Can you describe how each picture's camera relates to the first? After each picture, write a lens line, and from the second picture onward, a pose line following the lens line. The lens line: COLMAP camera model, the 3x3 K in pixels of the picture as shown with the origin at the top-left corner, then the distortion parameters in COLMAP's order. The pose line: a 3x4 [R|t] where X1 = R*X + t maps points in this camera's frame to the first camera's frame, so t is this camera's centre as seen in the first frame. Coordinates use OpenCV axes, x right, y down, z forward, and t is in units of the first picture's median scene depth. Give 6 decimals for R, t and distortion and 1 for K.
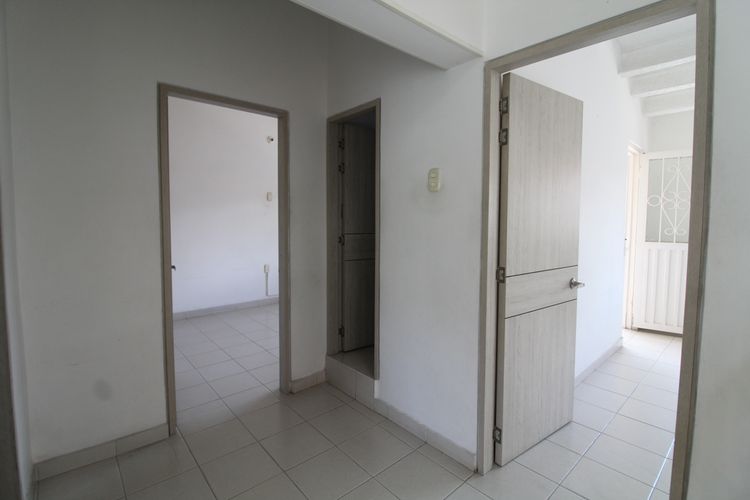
lens RADIAL K [[350.7, 0, 372.9], [0, 350.7, 237.6], [0, 0, 1]] dist [0.000776, -0.012333]
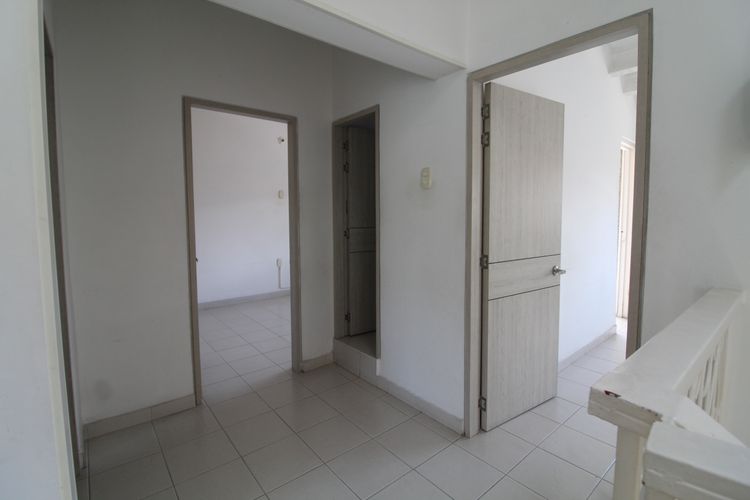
lens RADIAL K [[350.7, 0, 372.9], [0, 350.7, 237.6], [0, 0, 1]] dist [0.000776, -0.012333]
pose [[0.999438, -0.008184, -0.032500, 0.036626], [0.008524, 0.999910, 0.010313, 0.011426], [0.032413, -0.010584, 0.999419, -0.118227]]
